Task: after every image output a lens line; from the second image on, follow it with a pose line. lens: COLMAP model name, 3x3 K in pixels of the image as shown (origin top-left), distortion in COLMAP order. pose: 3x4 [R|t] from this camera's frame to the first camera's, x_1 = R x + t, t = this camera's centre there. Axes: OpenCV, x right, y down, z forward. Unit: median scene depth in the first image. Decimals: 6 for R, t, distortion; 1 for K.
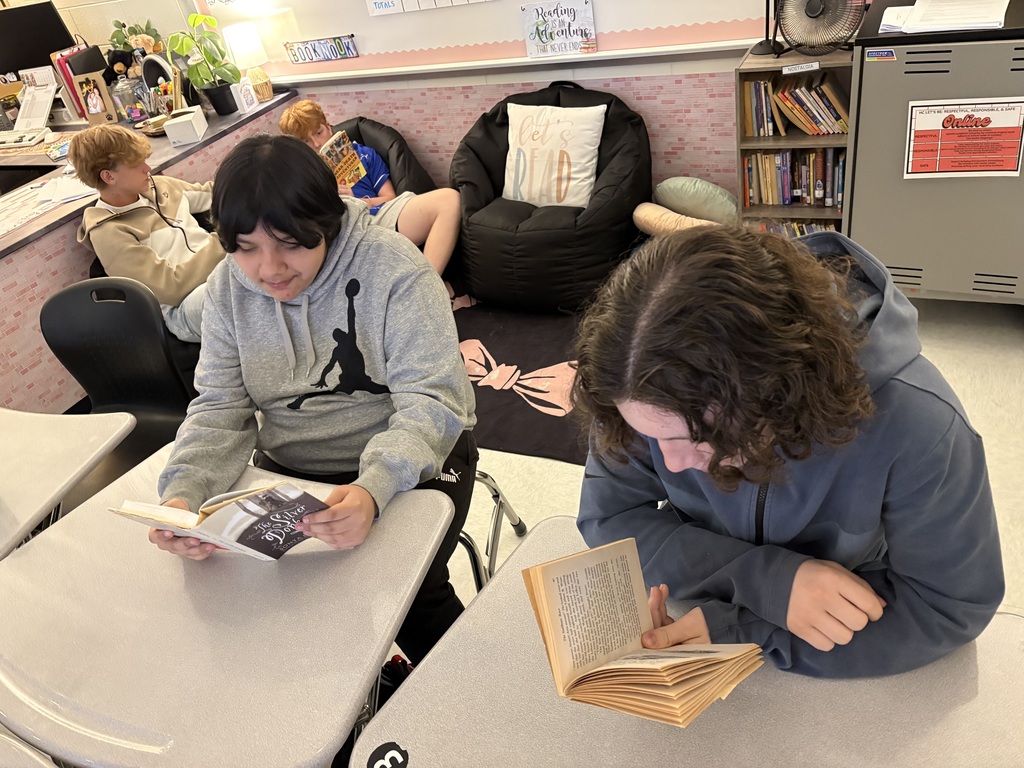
lens RADIAL K [[730.9, 0, 512.0], [0, 730.9, 384.0], [0, 0, 1]] dist [0.030027, -0.057019]
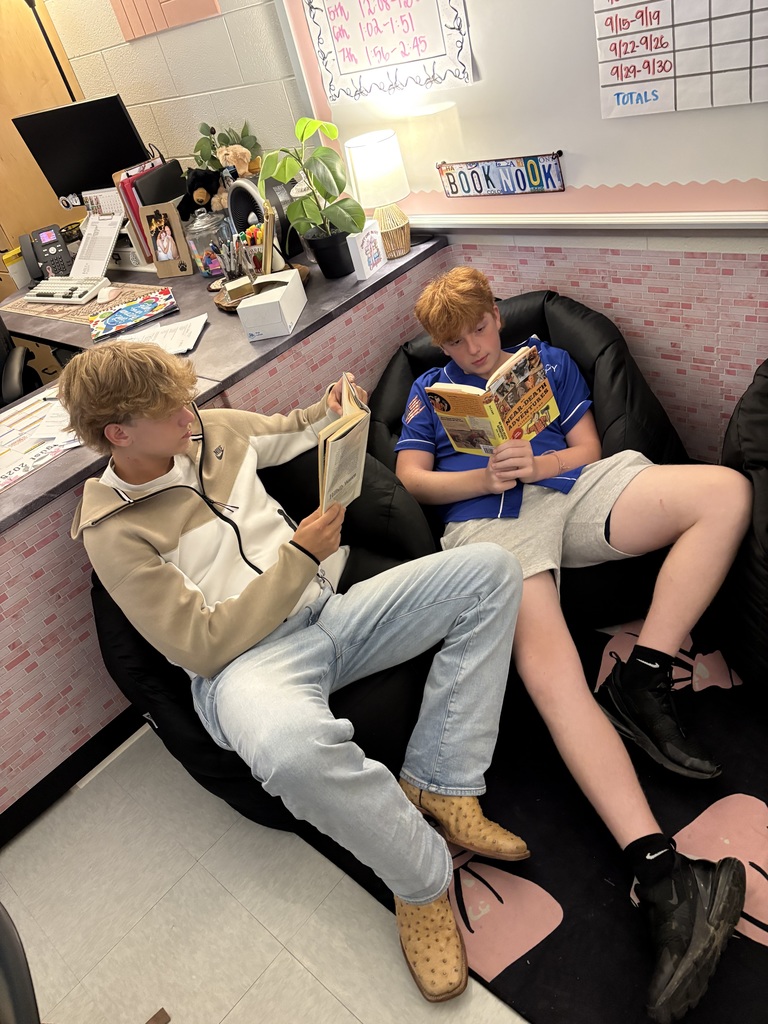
lens RADIAL K [[730.9, 0, 384.0], [0, 730.9, 512.0], [0, 0, 1]] dist [0.030027, -0.057019]
pose [[0.952264, 0.130603, -0.275928, -0.148782], [-0.112884, 0.990445, 0.079222, -0.223018], [0.283638, -0.044292, 0.957908, 0.393703]]
